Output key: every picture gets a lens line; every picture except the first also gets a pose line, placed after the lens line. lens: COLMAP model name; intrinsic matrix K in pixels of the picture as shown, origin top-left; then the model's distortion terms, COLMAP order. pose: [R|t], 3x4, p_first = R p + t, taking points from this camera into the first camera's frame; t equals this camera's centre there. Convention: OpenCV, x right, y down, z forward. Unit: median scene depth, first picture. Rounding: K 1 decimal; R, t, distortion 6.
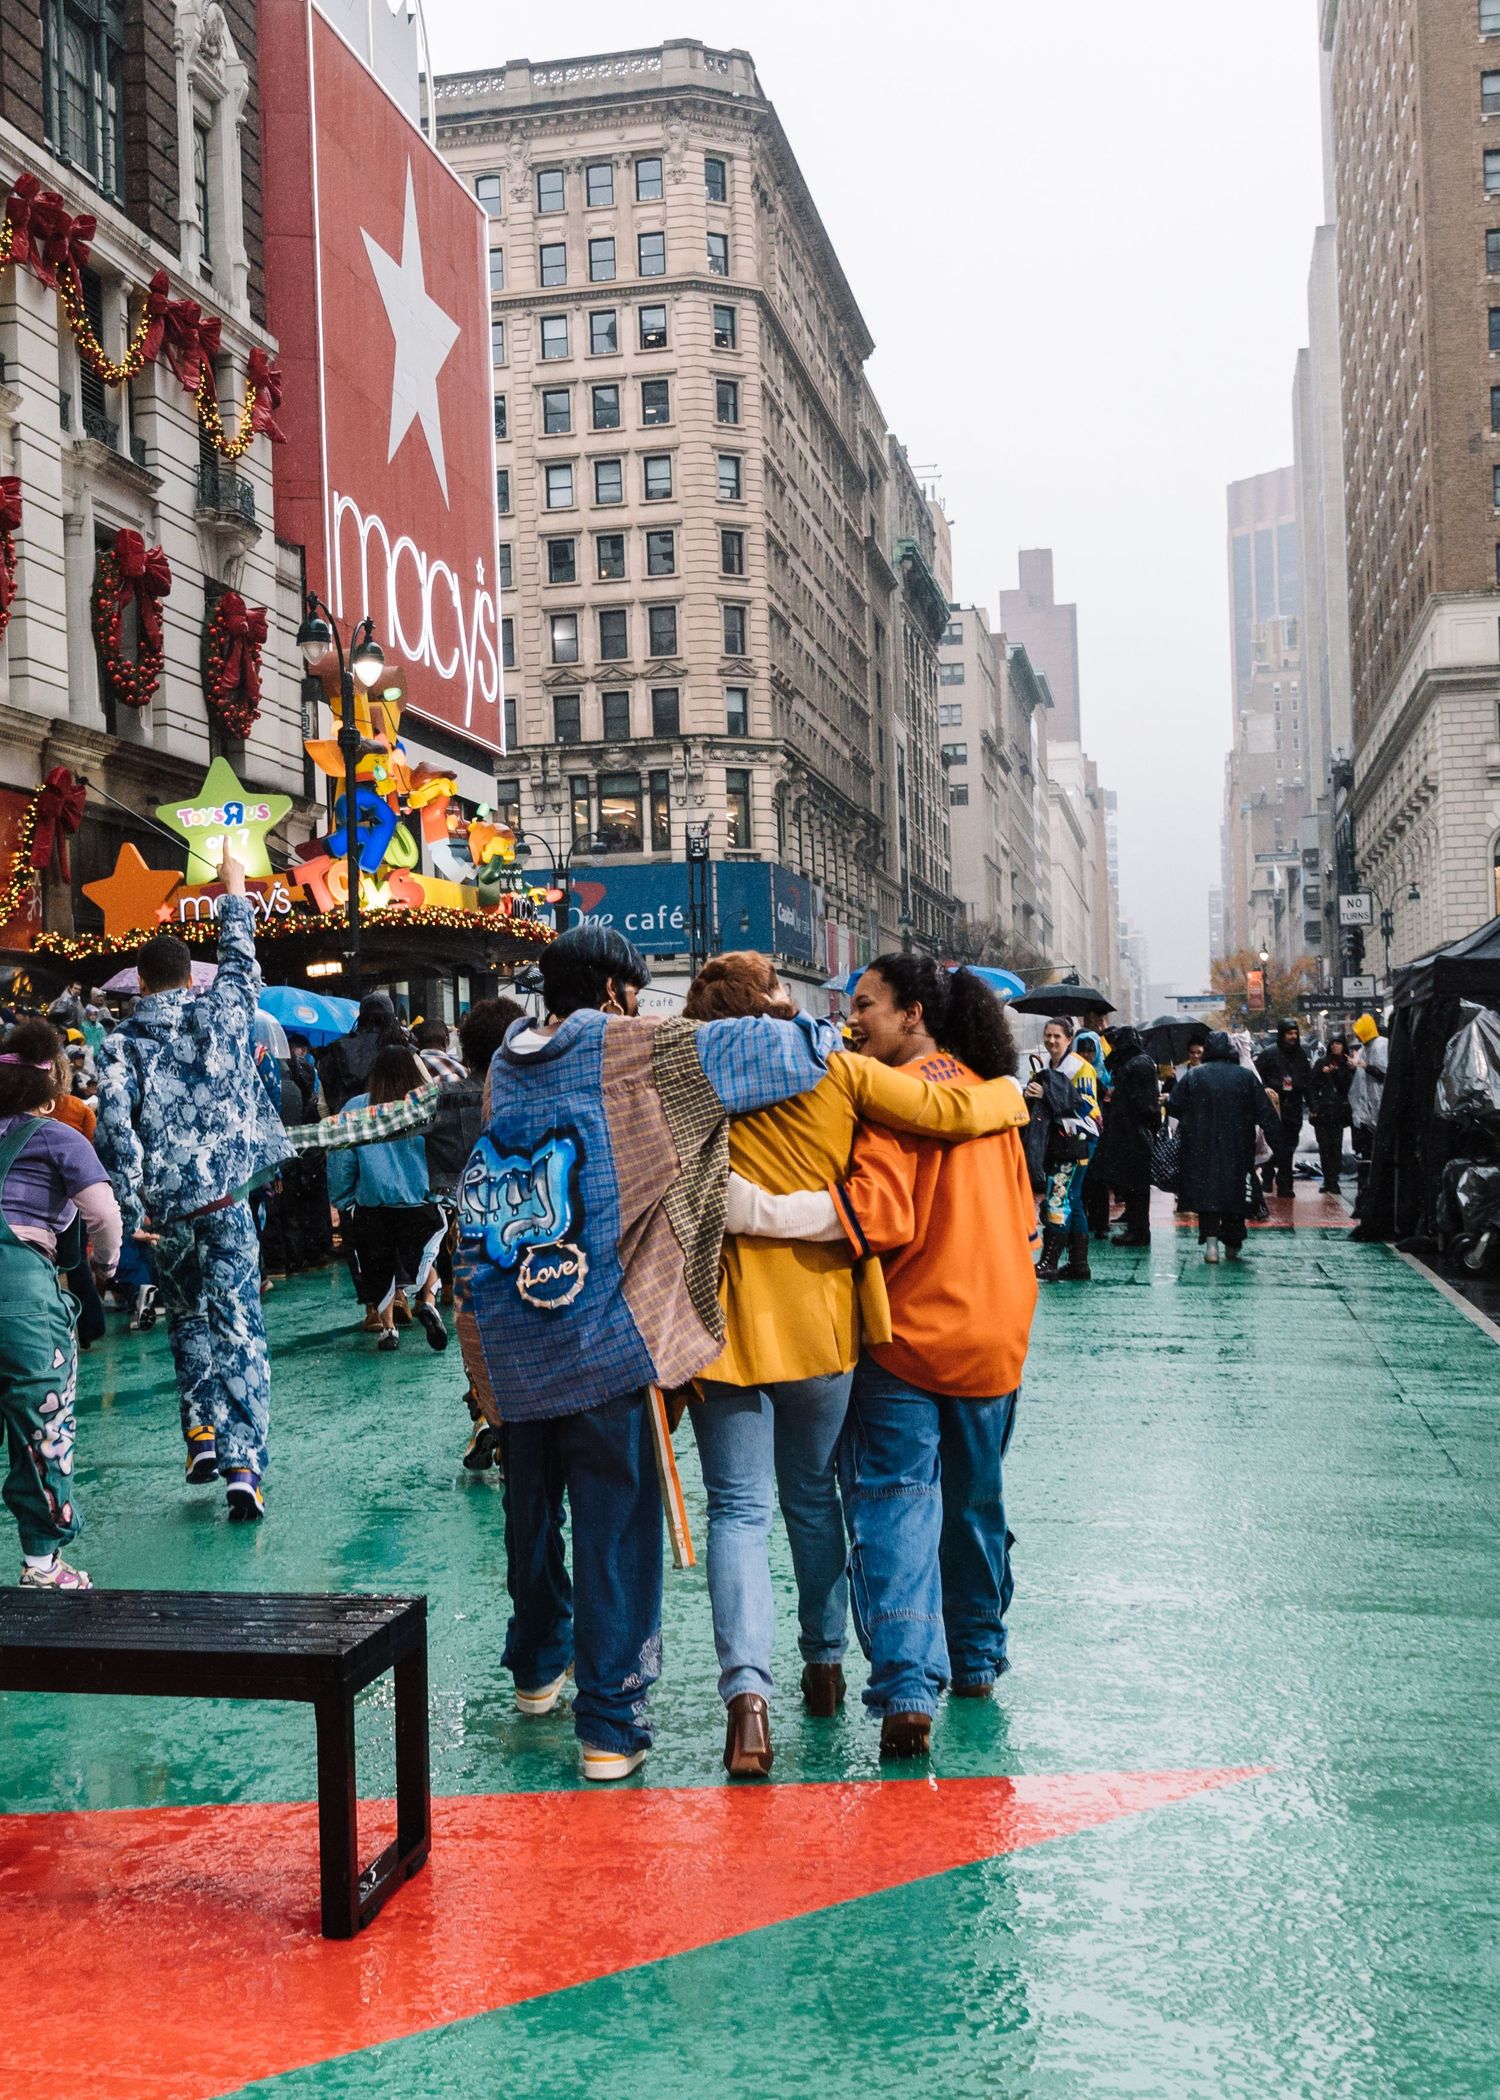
lens RADIAL K [[2661.6, 0, 518.6], [0, 2661.6, 1158.2], [0, 0, 1]] dist [-0.052703, 0.033775]
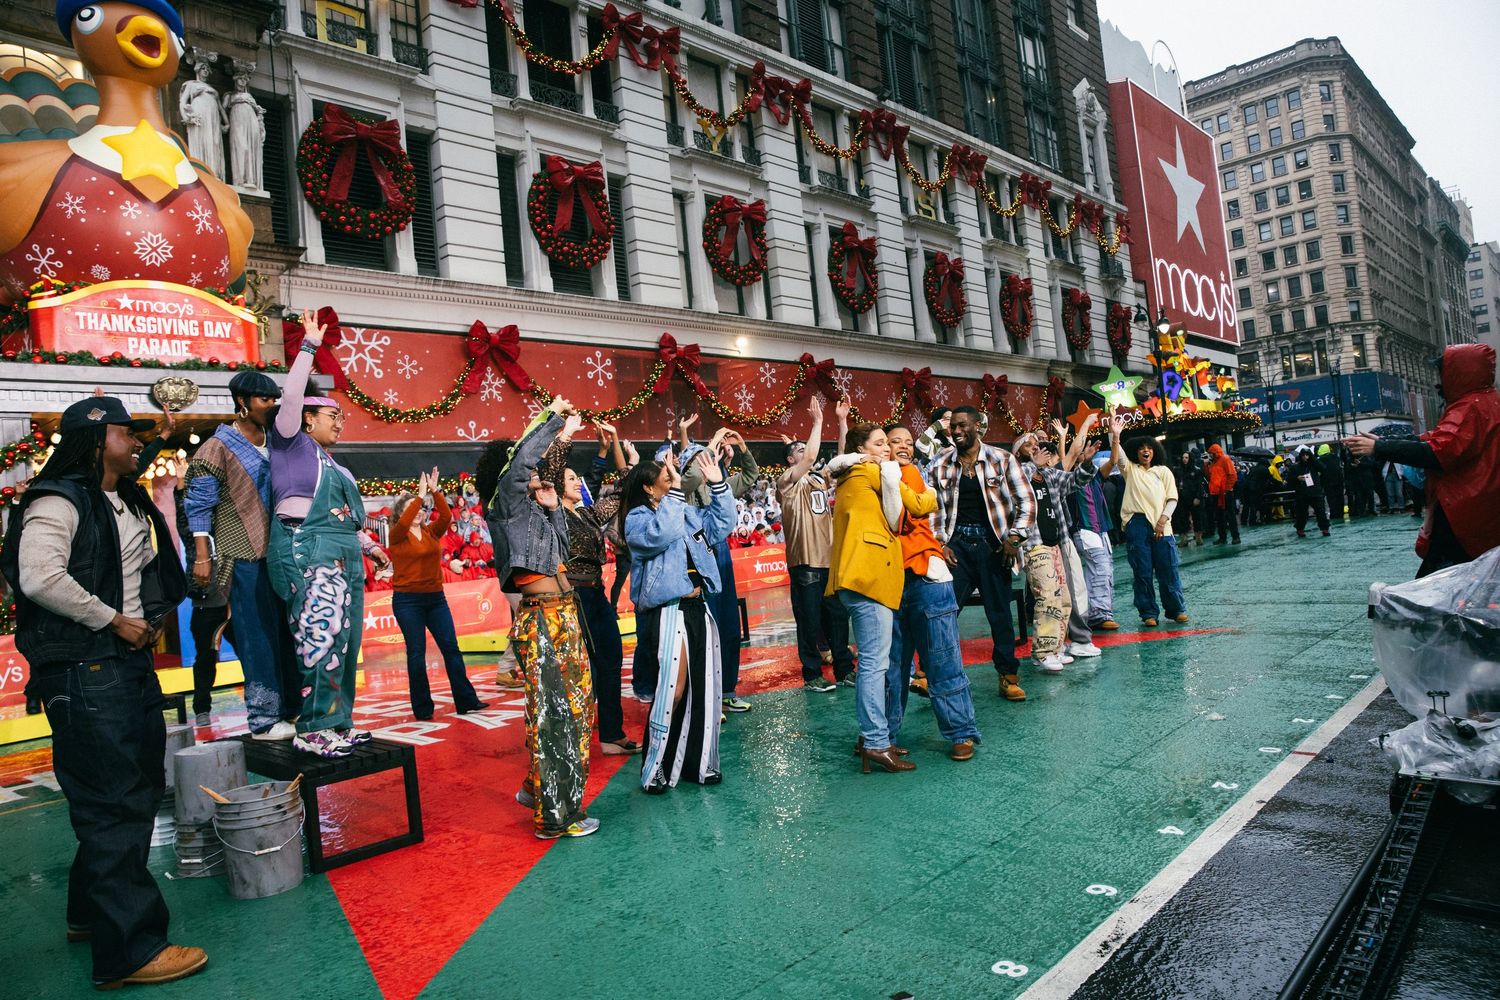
lens RADIAL K [[1003.2, 0, 744.3], [0, 1003.2, 507.3], [0, 0, 1]] dist [-0.105669, 0.079740]
pose [[0.871990, -0.068638, -0.484688, 0.015173], [0.061313, 0.997638, -0.030972, 0.001456], [0.485669, -0.002710, 0.874139, -0.029923]]
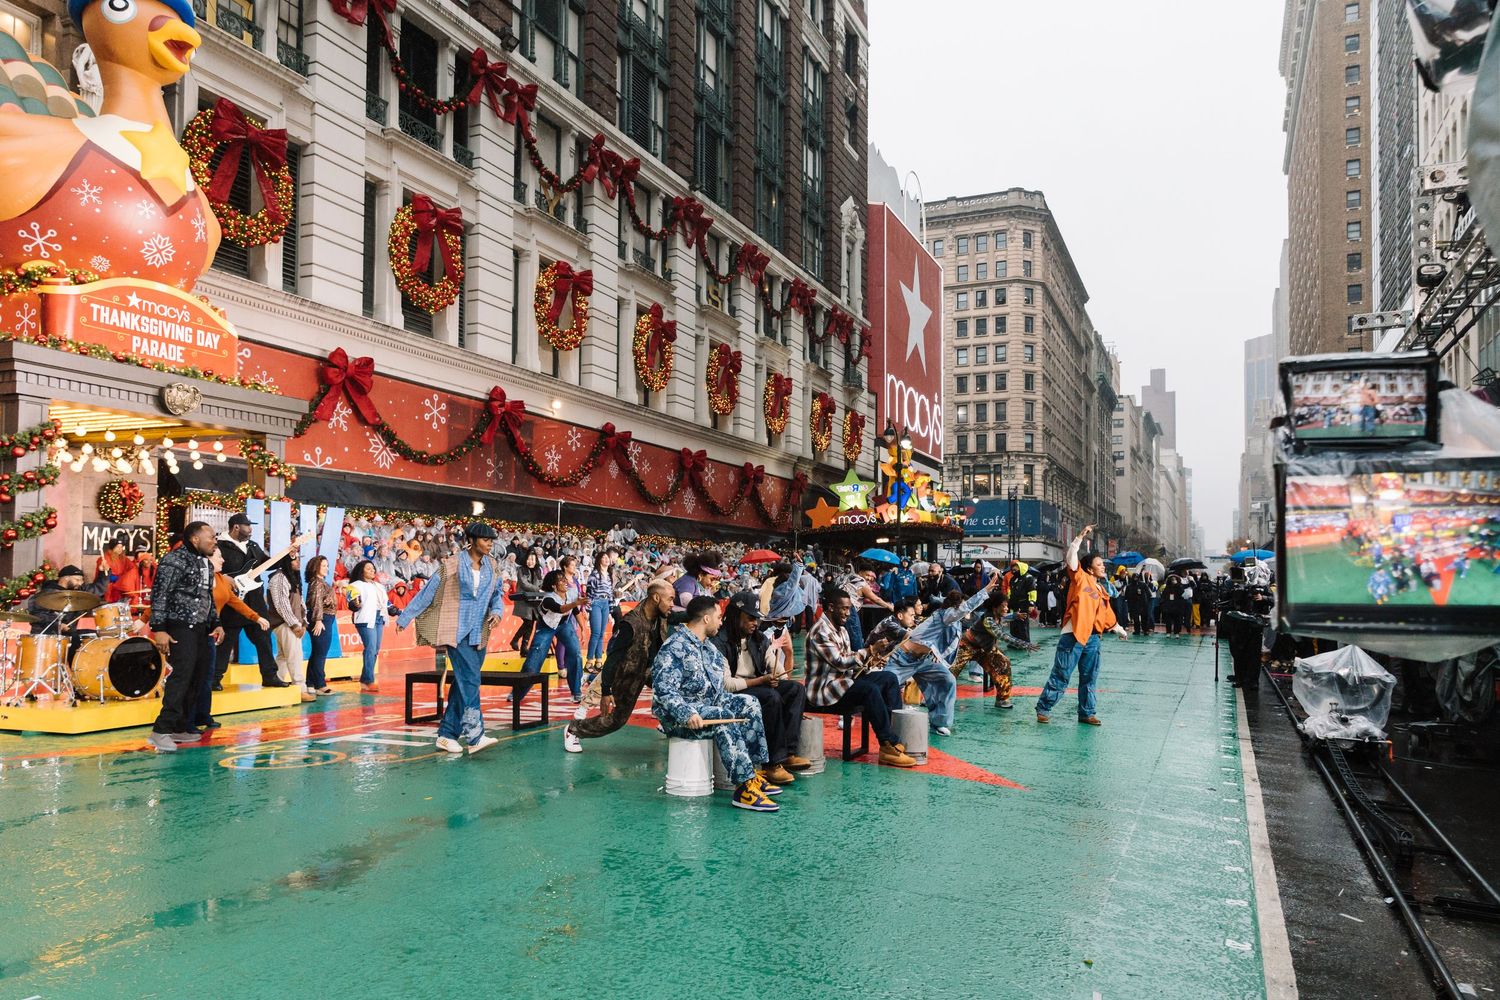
lens RADIAL K [[1066.4, 0, 739.7], [0, 1066.4, 547.8], [0, 0, 1]] dist [0.013978, 0.001544]
pose [[0.983572, 0.032575, -0.177553, -0.007788], [-0.042521, 0.997715, -0.052500, 0.002142], [0.175438, 0.059187, 0.982710, -0.074675]]
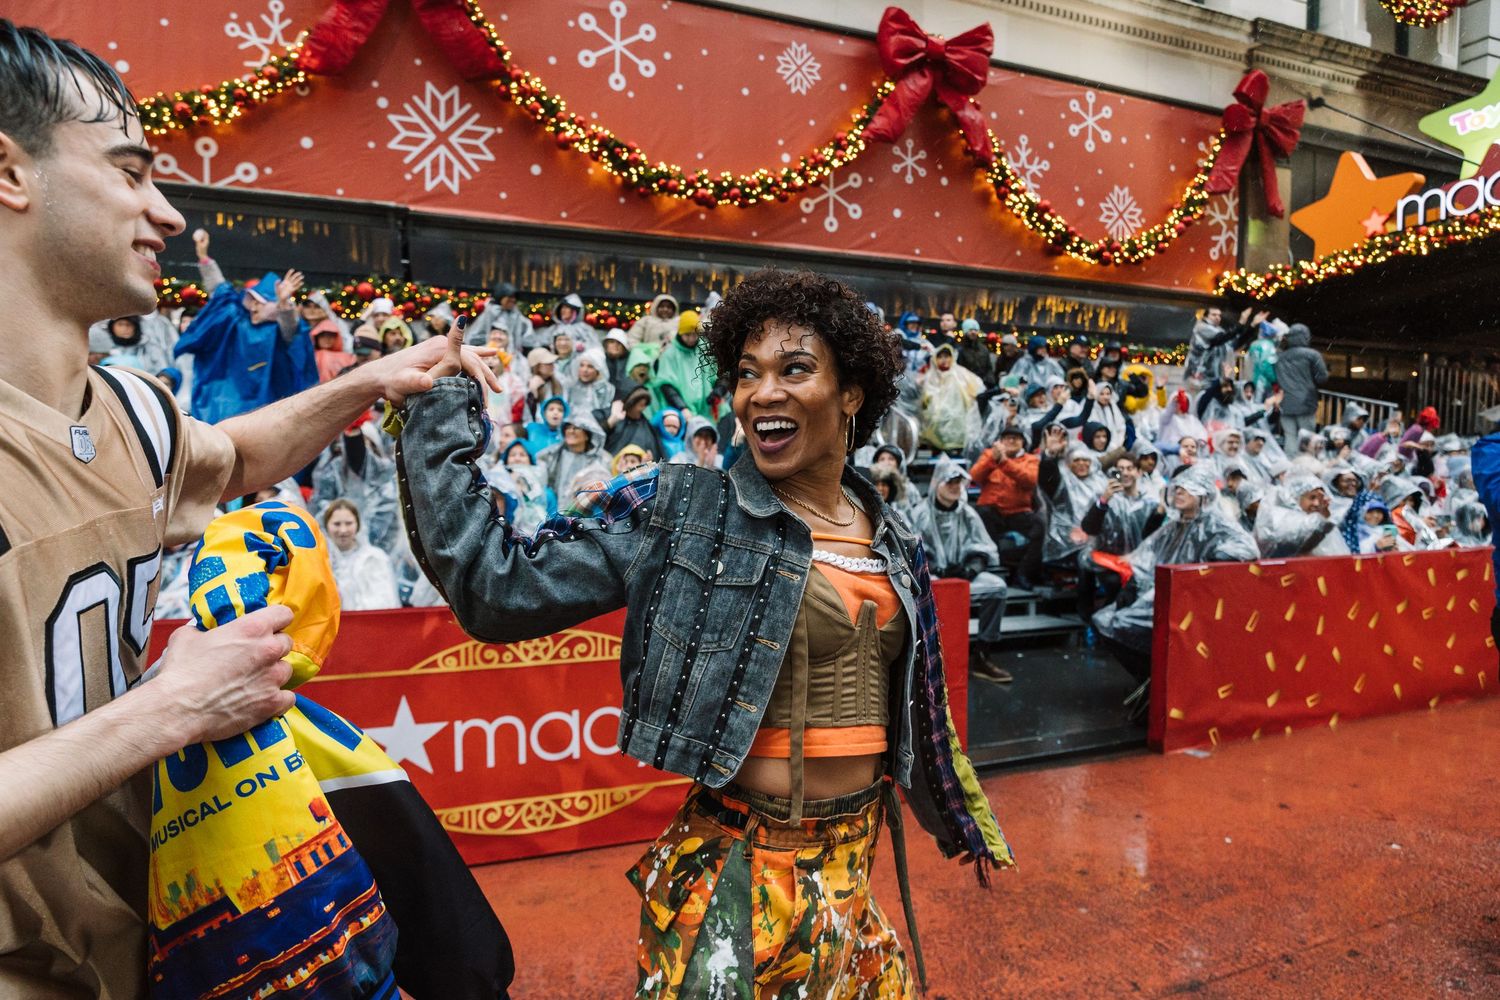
lens RADIAL K [[994.9, 0, 745.8], [0, 994.9, 504.6], [0, 0, 1]] dist [-0.059558, 0.052486]
pose [[0.616674, 0.066445, -0.784409, -0.006056], [-0.040163, 0.997789, 0.052945, -0.006534], [0.786193, -0.001145, 0.617980, 0.244812]]
